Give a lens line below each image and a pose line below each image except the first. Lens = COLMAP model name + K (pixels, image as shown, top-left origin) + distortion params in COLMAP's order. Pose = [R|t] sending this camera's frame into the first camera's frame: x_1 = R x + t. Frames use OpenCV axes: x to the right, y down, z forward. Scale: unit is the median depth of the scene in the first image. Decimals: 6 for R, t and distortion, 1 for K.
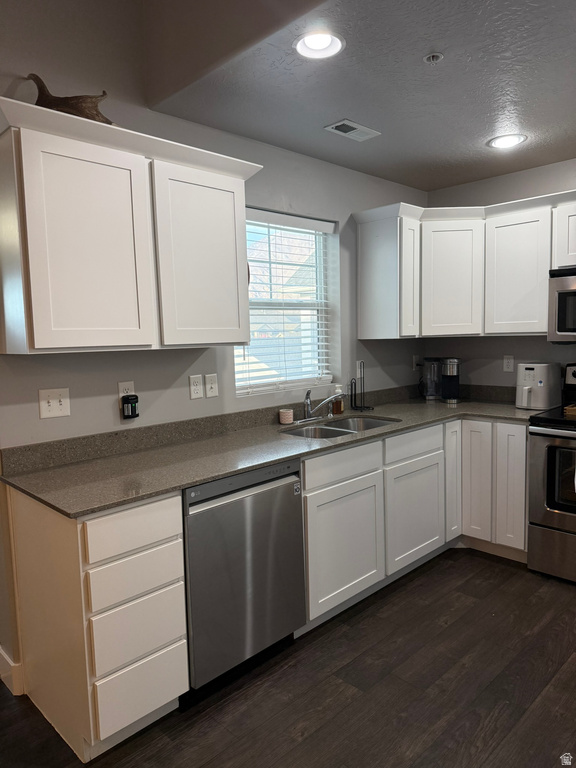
lens RADIAL K [[543.1, 0, 294.0], [0, 543.1, 383.0], [0, 0, 1]] dist [0.073864, -0.081065]
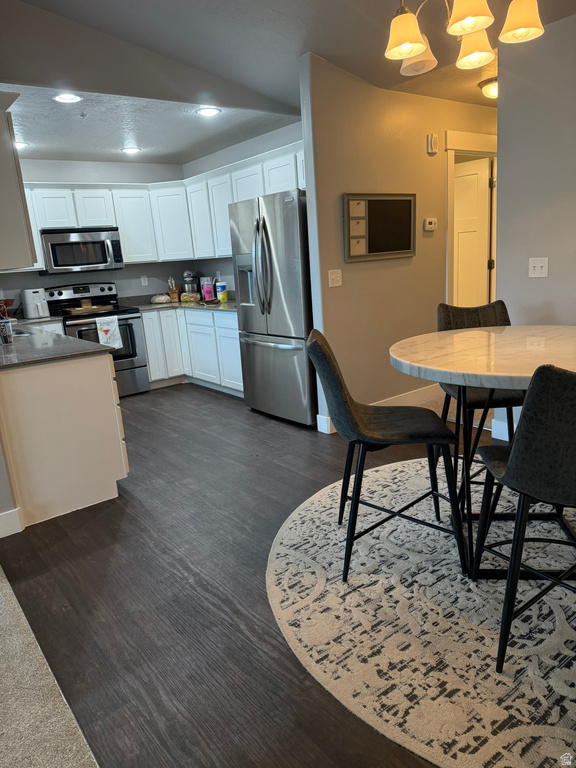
lens RADIAL K [[543.1, 0, 296.4], [0, 543.1, 387.2], [0, 0, 1]] dist [0.073864, -0.081065]
pose [[0.117543, -0.220716, 0.968229, -1.118896], [0.159028, 0.966589, 0.201036, 0.041527], [-0.980252, 0.130345, 0.148716, 0.063335]]
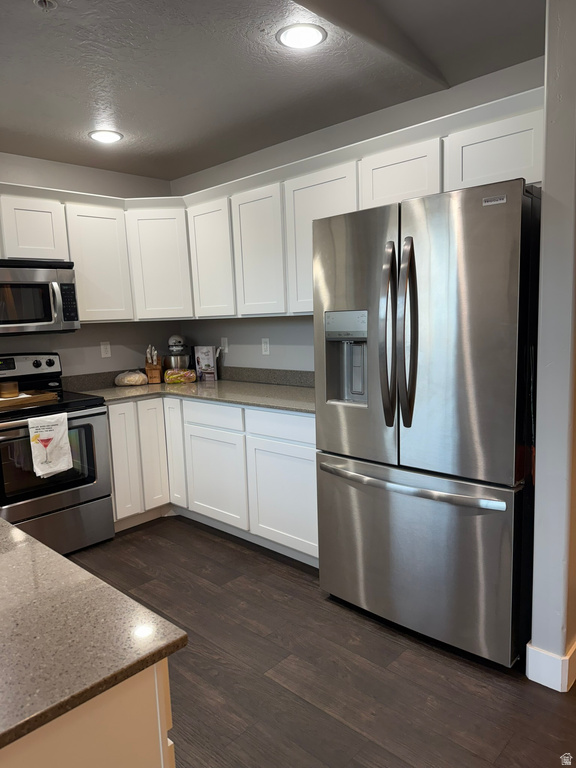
lens RADIAL K [[543.1, 0, 291.2], [0, 543.1, 387.7], [0, 0, 1]] dist [0.073864, -0.081065]
pose [[-0.029628, -0.108361, 0.993670, -0.452896], [0.129983, 0.985247, 0.111318, -0.017788], [-0.991073, 0.132458, -0.015106, 0.451061]]
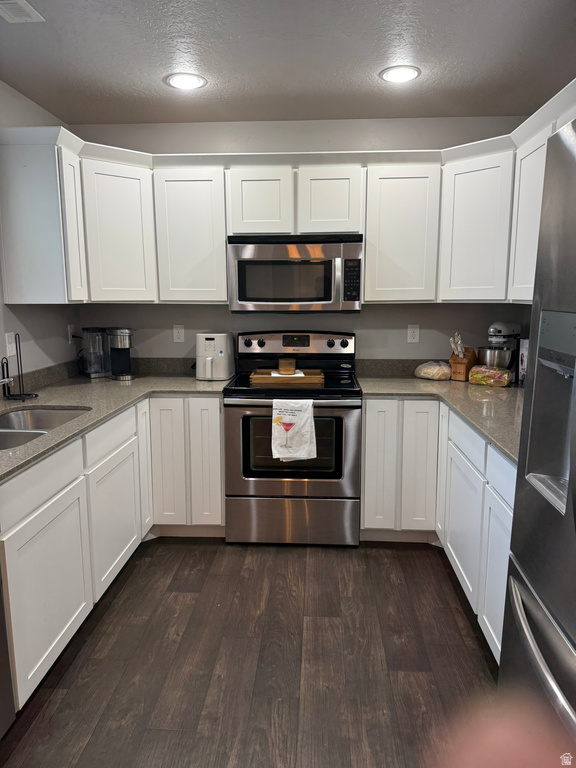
lens RADIAL K [[543.1, 0, 286.7], [0, 543.1, 385.1], [0, 0, 1]] dist [0.073864, -0.081065]
pose [[0.747287, -0.085704, 0.658952, -0.109443], [0.044329, 0.995868, 0.079252, -0.014863], [-0.663021, -0.030013, 0.747999, 0.199392]]
